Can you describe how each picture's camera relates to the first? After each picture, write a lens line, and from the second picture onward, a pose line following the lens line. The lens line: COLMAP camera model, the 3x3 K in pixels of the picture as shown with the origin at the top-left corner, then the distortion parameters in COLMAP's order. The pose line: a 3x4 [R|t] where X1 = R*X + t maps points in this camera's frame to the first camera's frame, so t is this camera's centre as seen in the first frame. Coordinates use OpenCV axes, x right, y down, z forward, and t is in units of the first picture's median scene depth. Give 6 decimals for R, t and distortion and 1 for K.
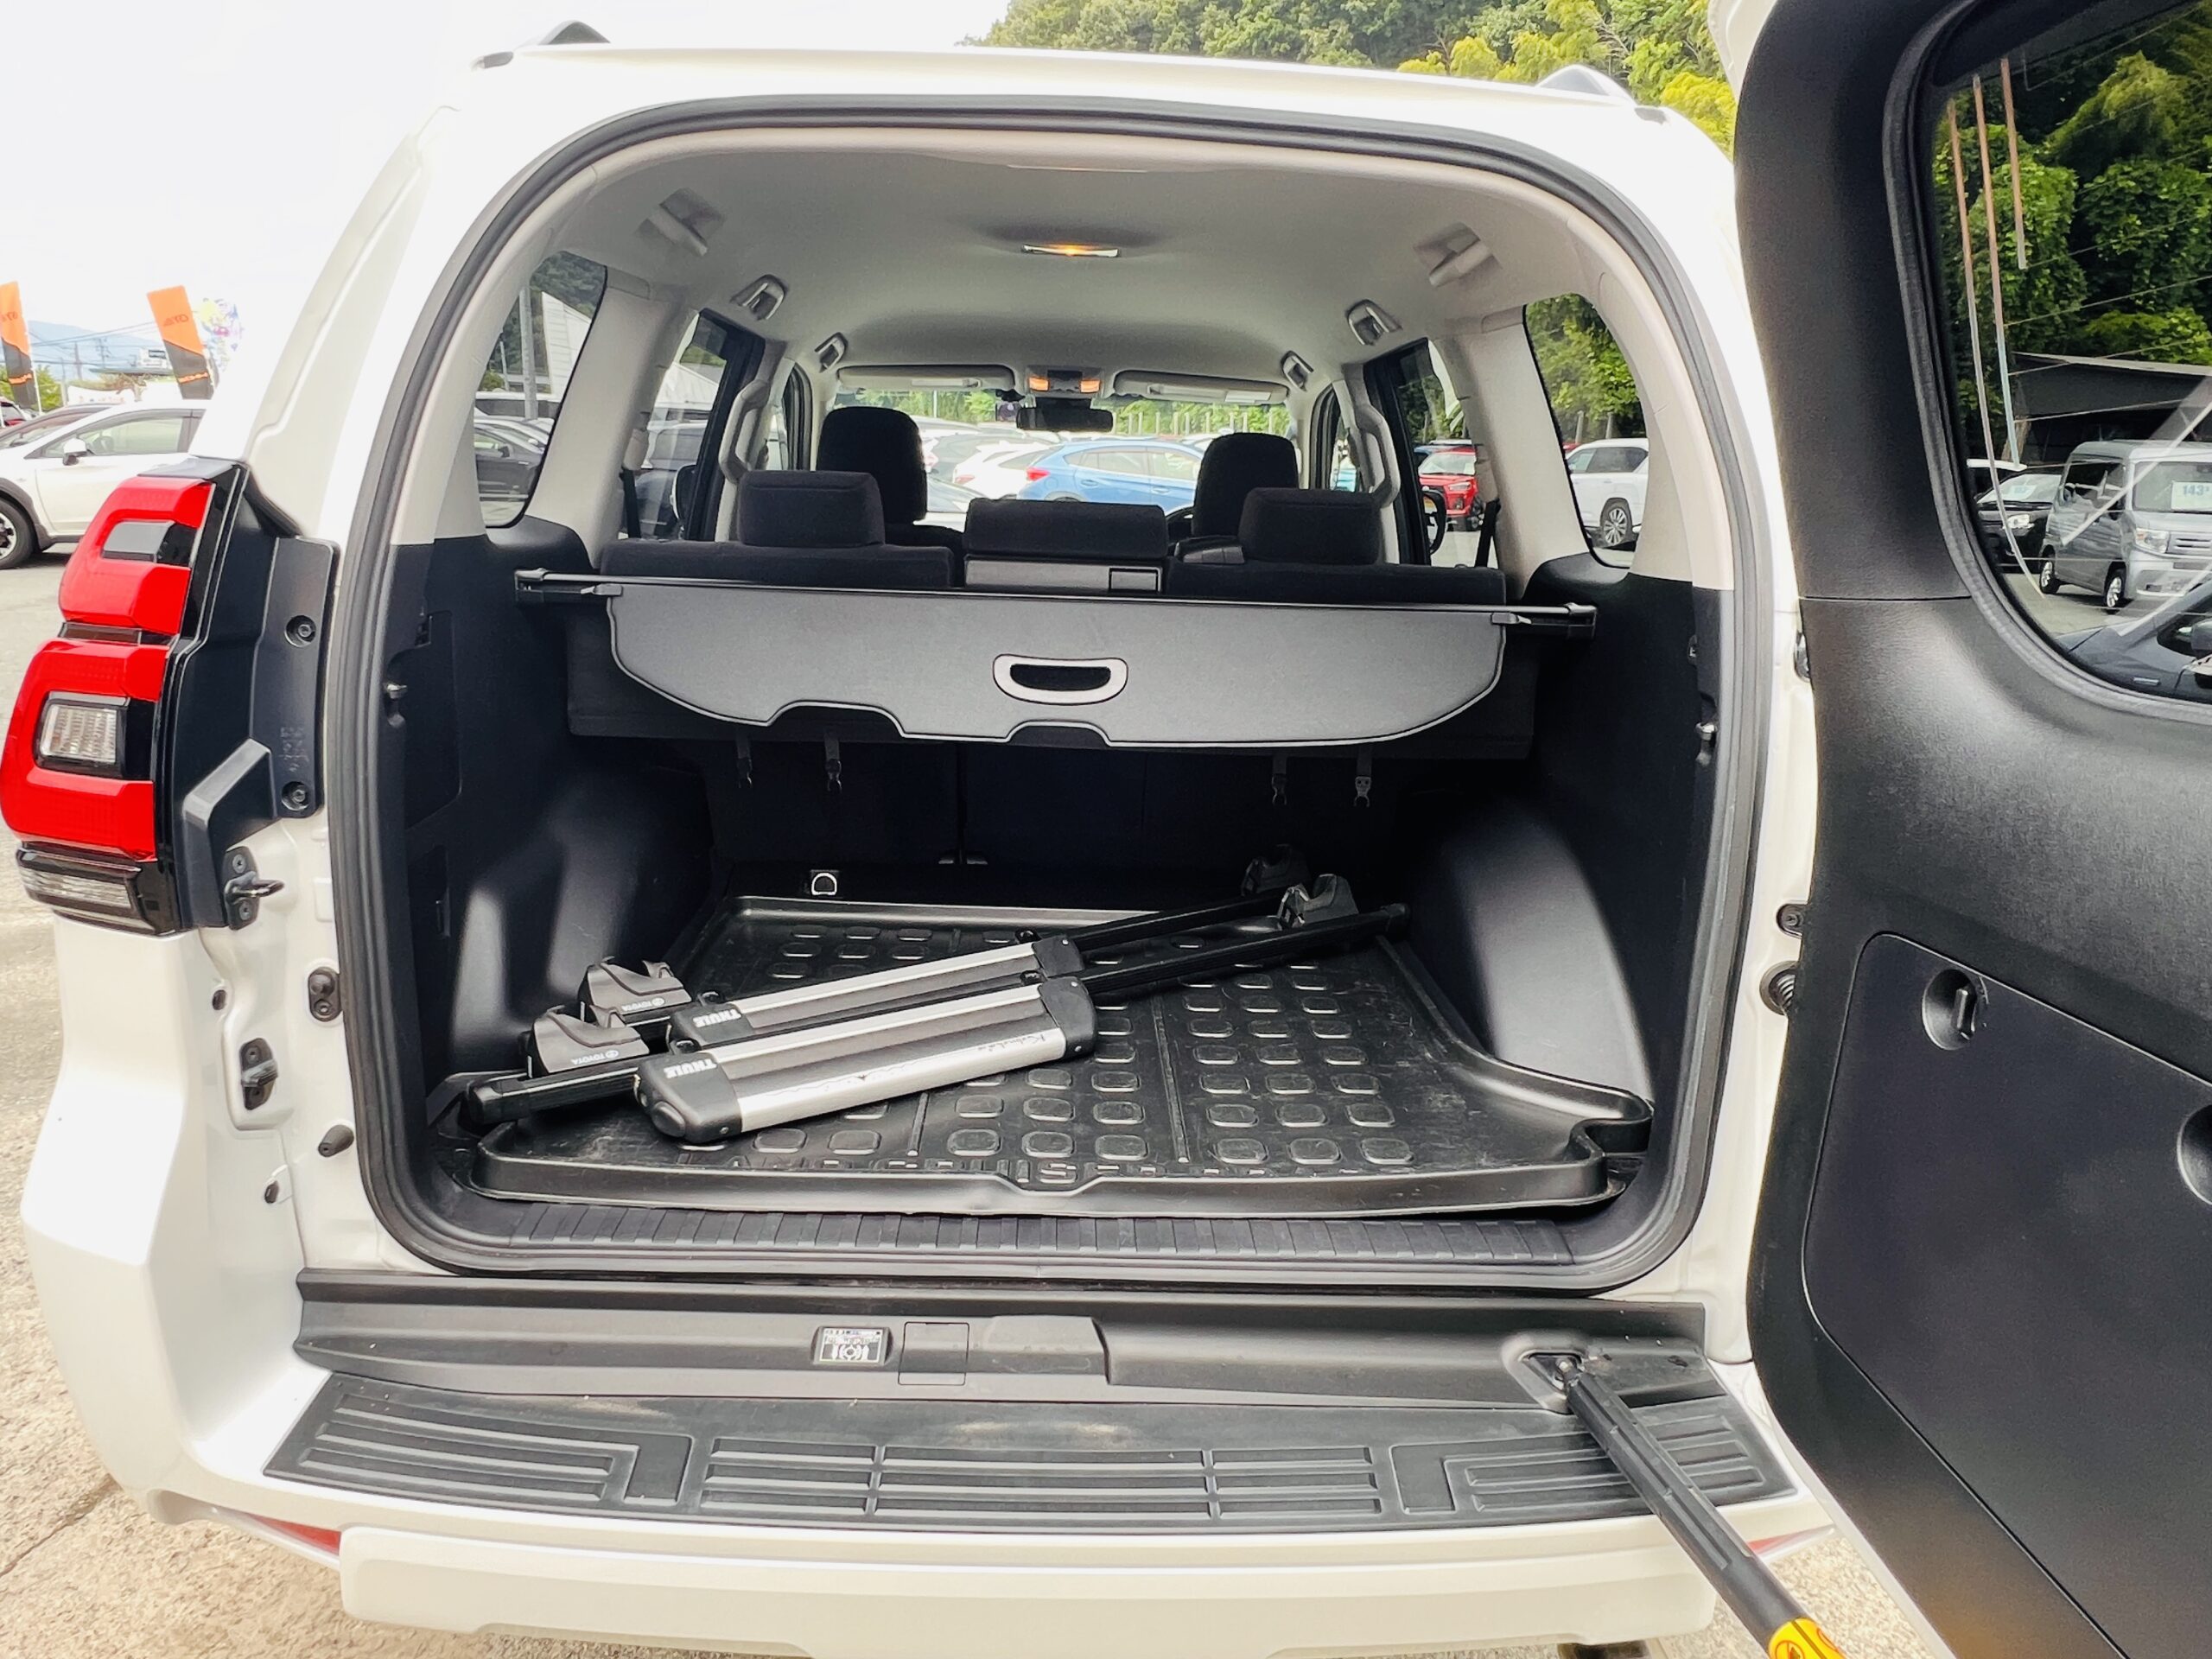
lens RADIAL K [[1395.4, 0, 1099.2], [0, 1395.4, 838.0], [0, 0, 1]] dist [-0.007694, 0.005737]
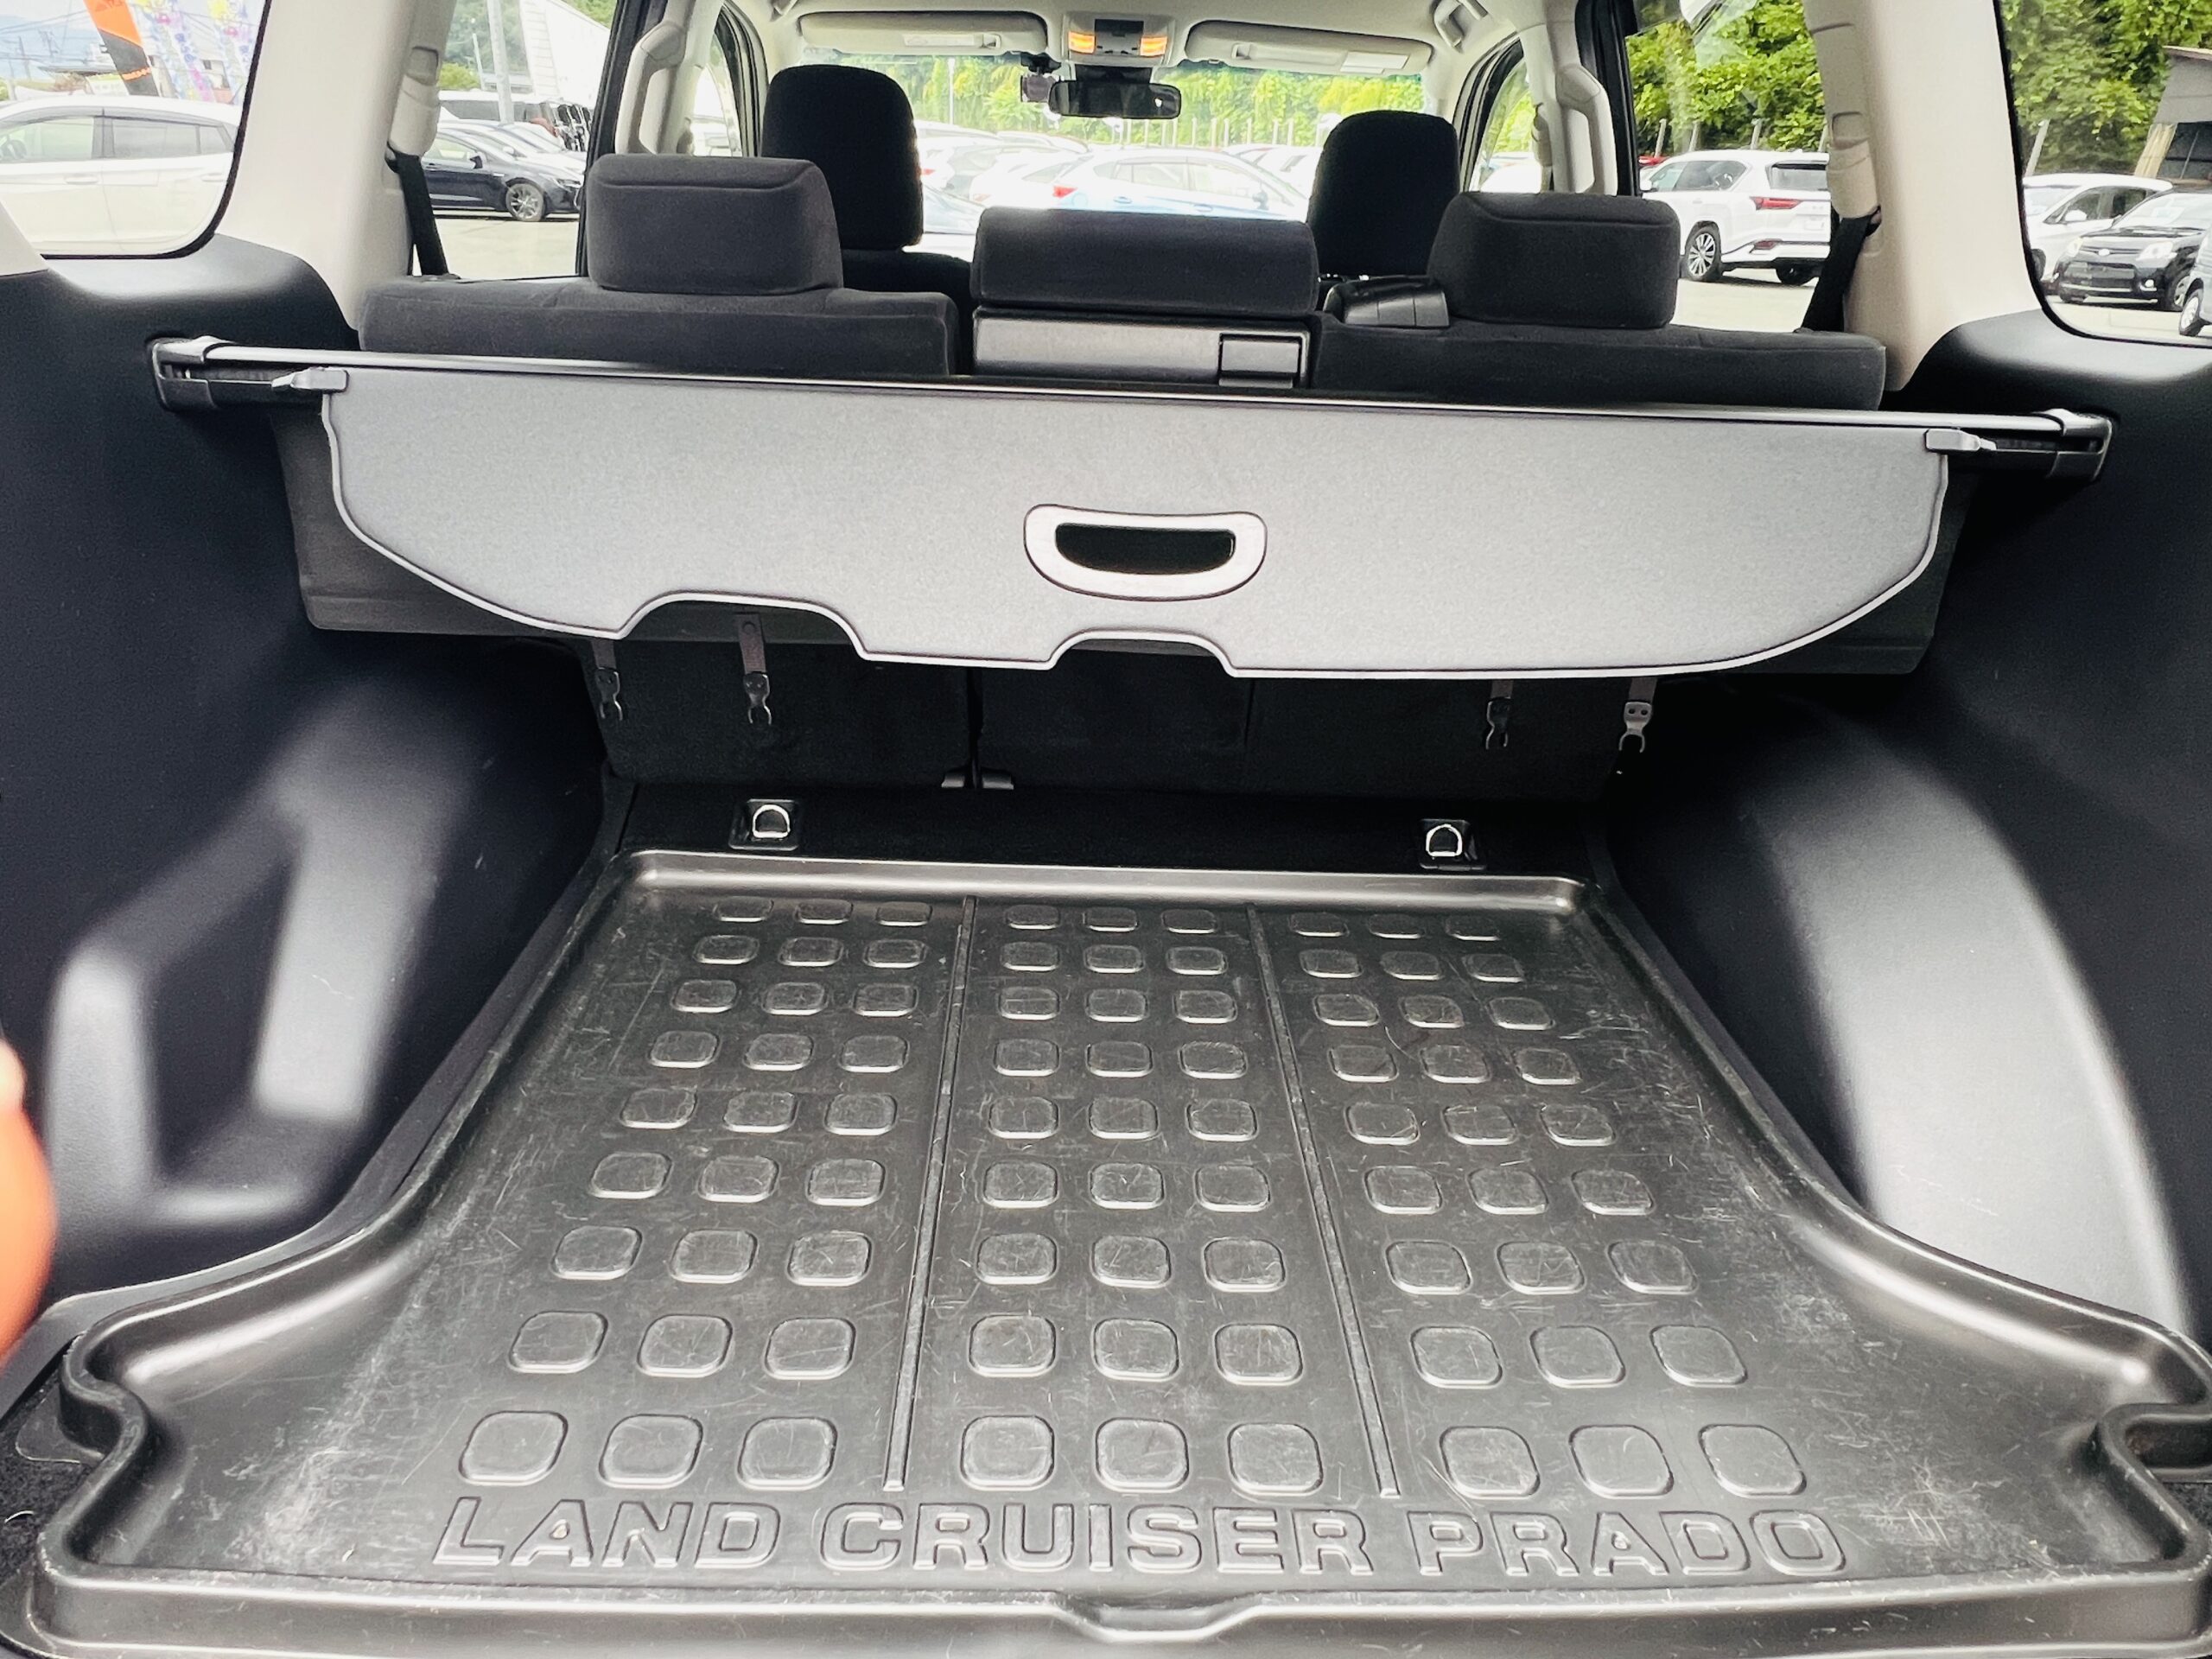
lens RADIAL K [[1395.4, 0, 1109.1], [0, 1395.4, 845.9], [0, 0, 1]] dist [-0.007694, 0.005737]
pose [[0.999922, 0.008239, -0.009366, -0.021349], [-0.006392, 0.983196, 0.182443, -0.058232], [0.010712, -0.182369, 0.983172, 0.252863]]
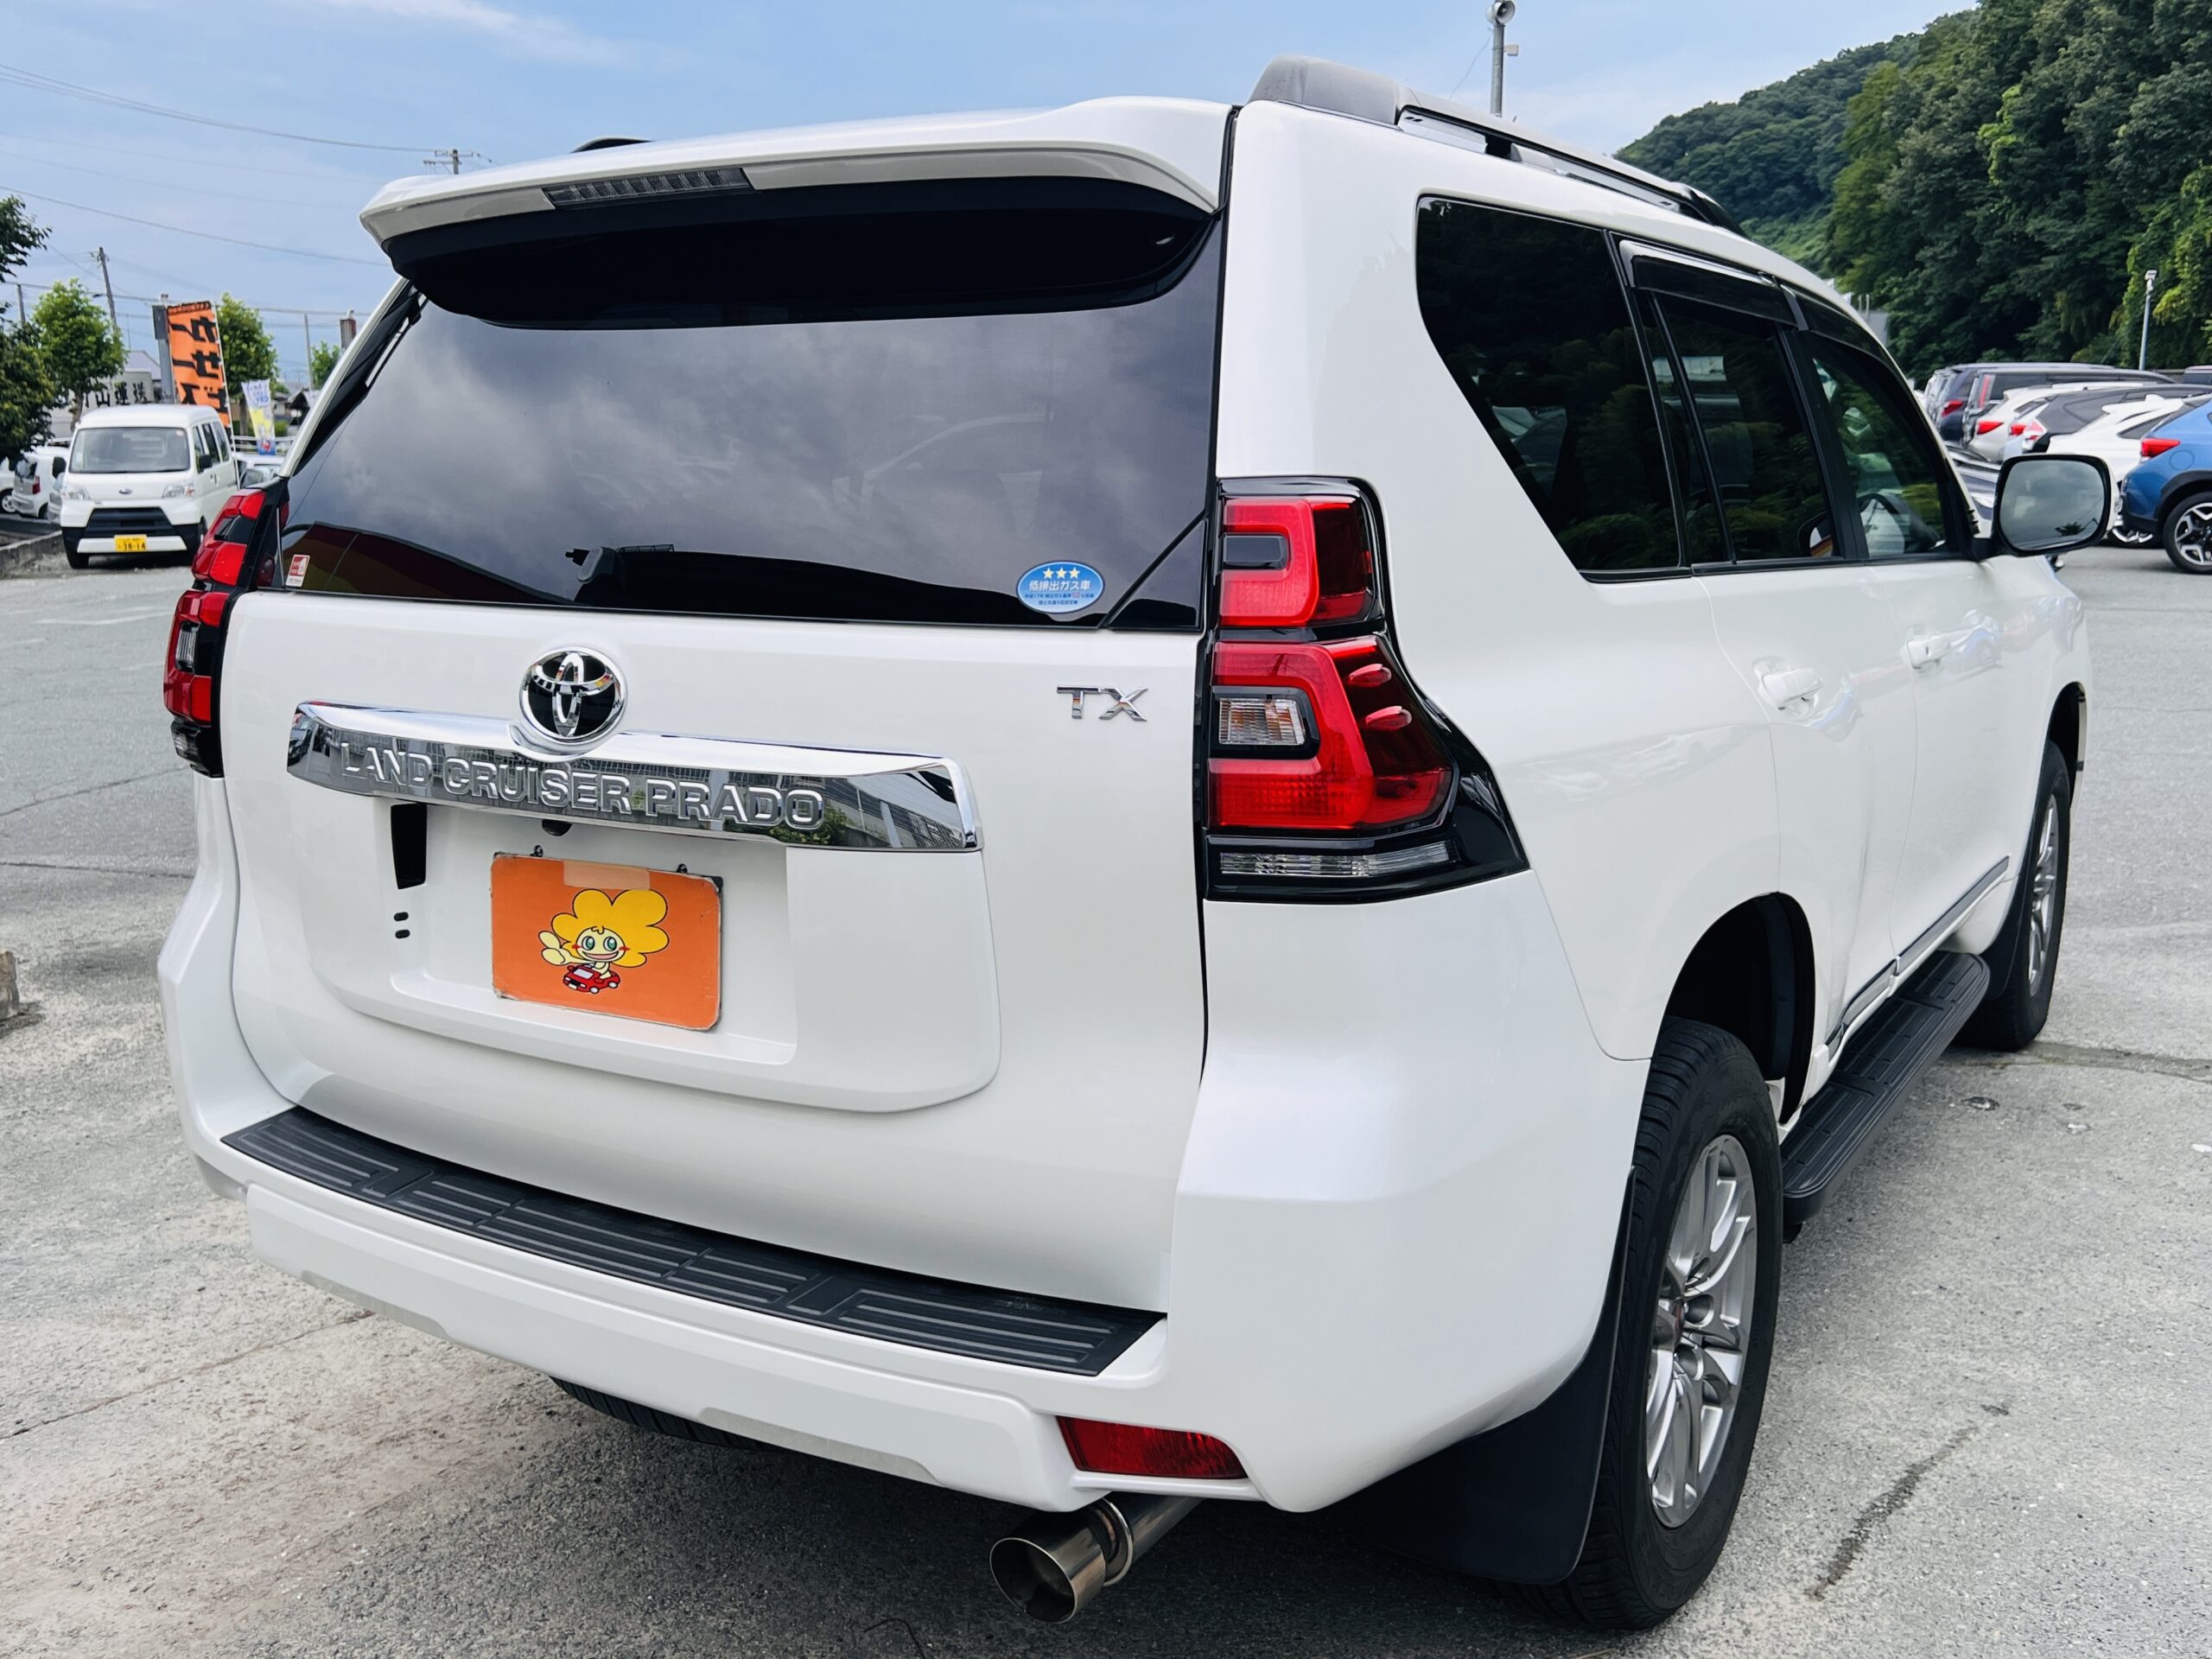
lens RADIAL K [[2035.1, 0, 1101.5], [0, 2035.1, 823.2], [0, 0, 1]] dist [0.032858, 0.000000]
pose [[0.829777, 0.057872, -0.555086, 0.518136], [-0.104694, 0.993093, -0.052965, 0.050526], [0.548187, 0.102063, 0.830105, -0.128560]]
